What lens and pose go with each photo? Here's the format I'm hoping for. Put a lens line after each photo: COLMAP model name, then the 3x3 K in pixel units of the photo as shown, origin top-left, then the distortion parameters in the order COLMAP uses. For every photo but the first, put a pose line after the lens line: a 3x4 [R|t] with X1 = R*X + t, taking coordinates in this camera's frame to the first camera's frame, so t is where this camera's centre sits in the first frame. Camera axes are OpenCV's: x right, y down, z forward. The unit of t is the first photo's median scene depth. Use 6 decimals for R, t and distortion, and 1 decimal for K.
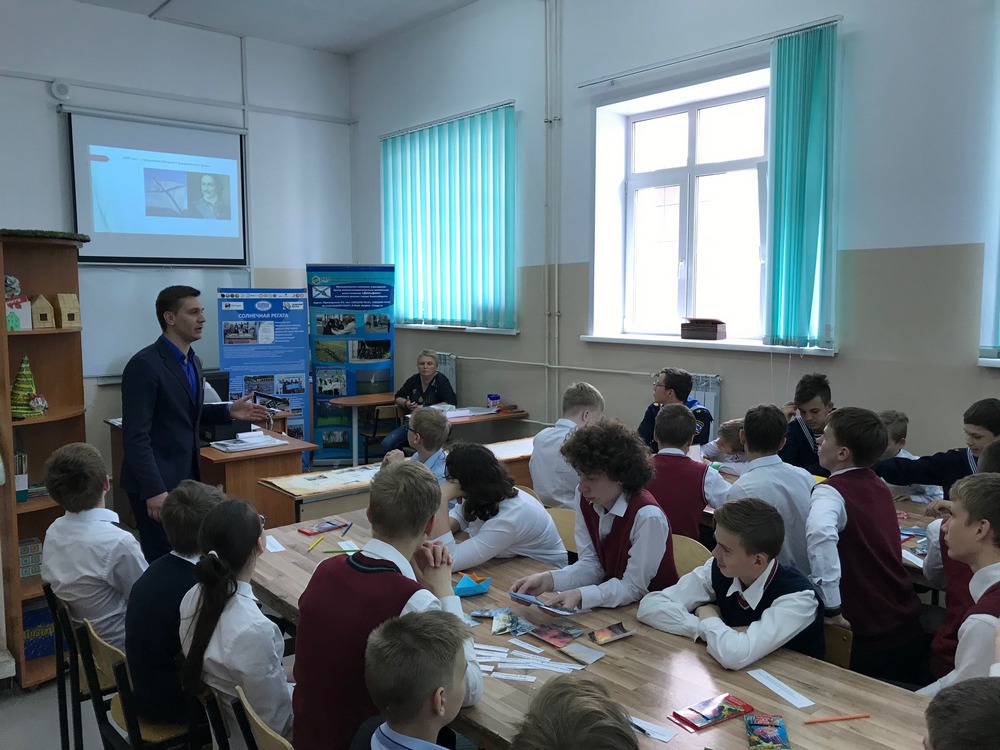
lens RADIAL K [[827.4, 0, 500.0], [0, 827.4, 375.0], [0, 0, 1]] dist [0.016896, -0.004011]
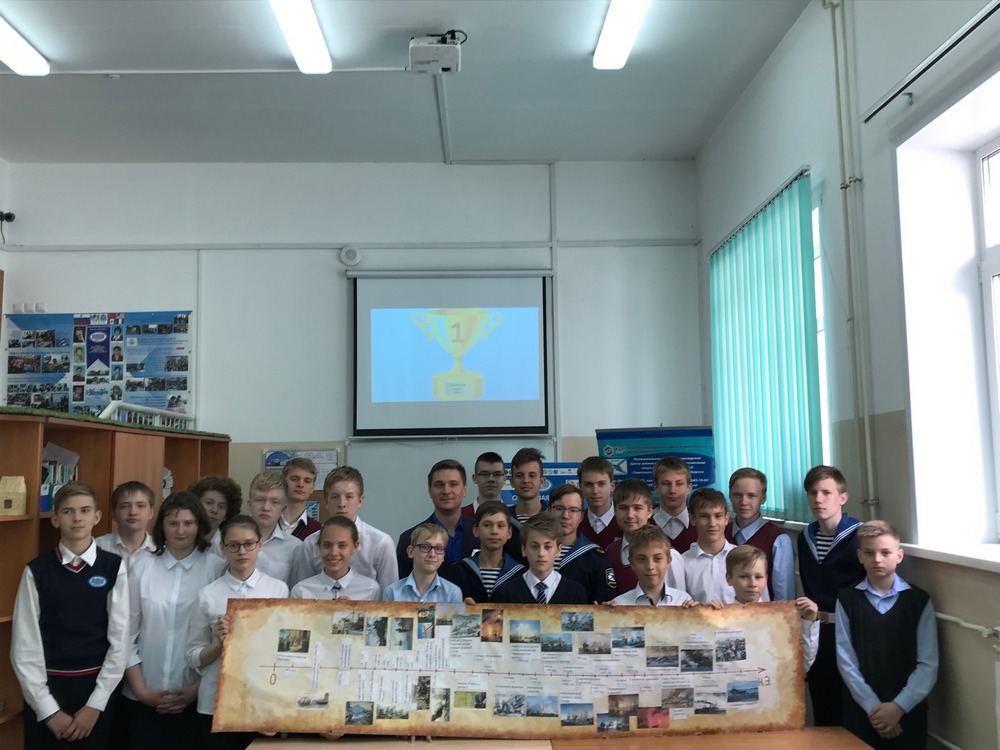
lens RADIAL K [[955.5, 0, 500.0], [0, 955.5, 375.0], [0, 0, 1]] dist [0.003148, 0.015866]
pose [[0.784964, -0.068015, -0.615797, 0.238533], [-0.050766, 0.983552, -0.173345, -0.027563], [0.617458, 0.167331, 0.768600, 0.268469]]
